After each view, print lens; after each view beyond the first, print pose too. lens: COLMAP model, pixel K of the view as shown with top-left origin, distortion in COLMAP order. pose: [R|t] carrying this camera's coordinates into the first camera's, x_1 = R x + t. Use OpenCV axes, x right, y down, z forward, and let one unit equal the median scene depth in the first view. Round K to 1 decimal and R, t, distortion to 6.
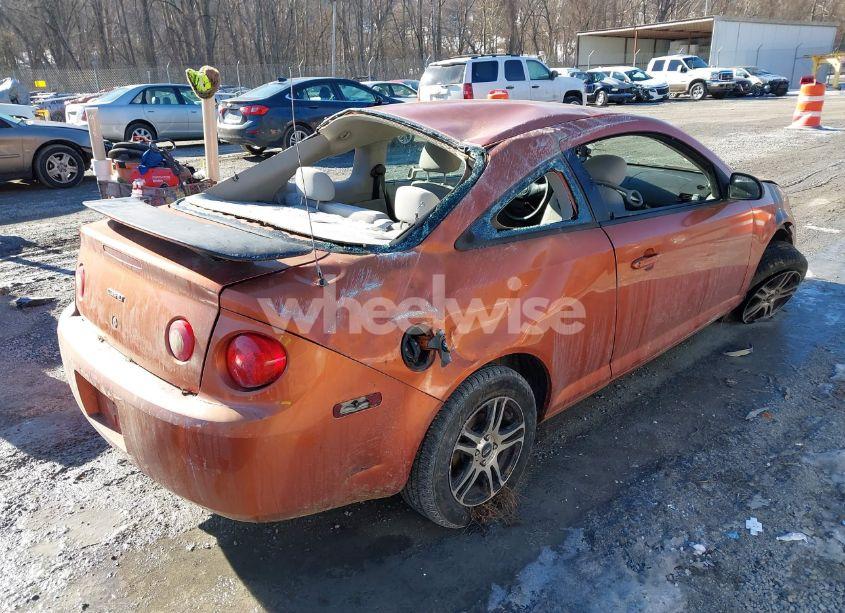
lens RADIAL K [[664.3, 0, 425.3], [0, 664.3, 324.6], [0, 0, 1]] dist [0.019855, -0.010643]
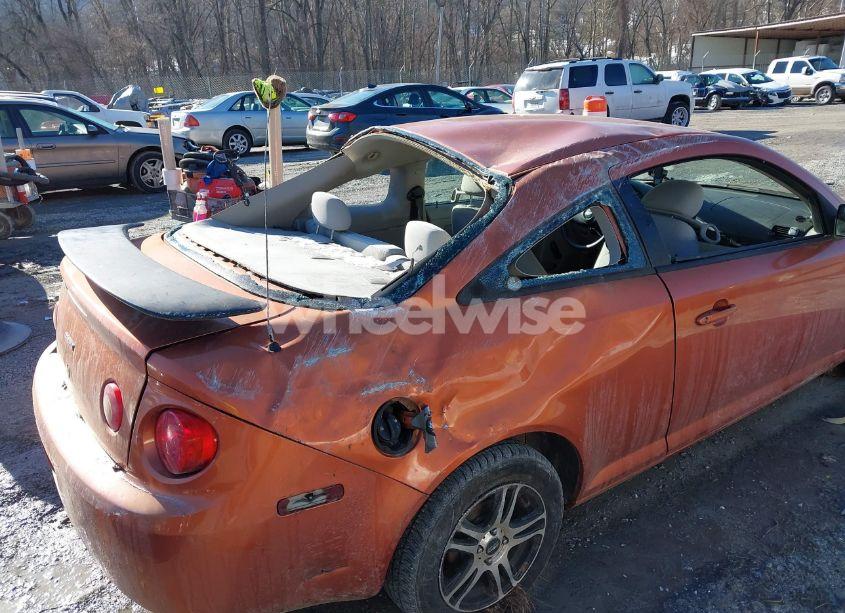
lens RADIAL K [[664.3, 0, 425.3], [0, 664.3, 324.6], [0, 0, 1]] dist [0.019855, -0.010643]
pose [[0.989131, 0.045538, -0.139807, 0.084006], [-0.046315, 0.998924, -0.002310, -0.058280], [0.139552, 0.008761, 0.990176, 0.127899]]
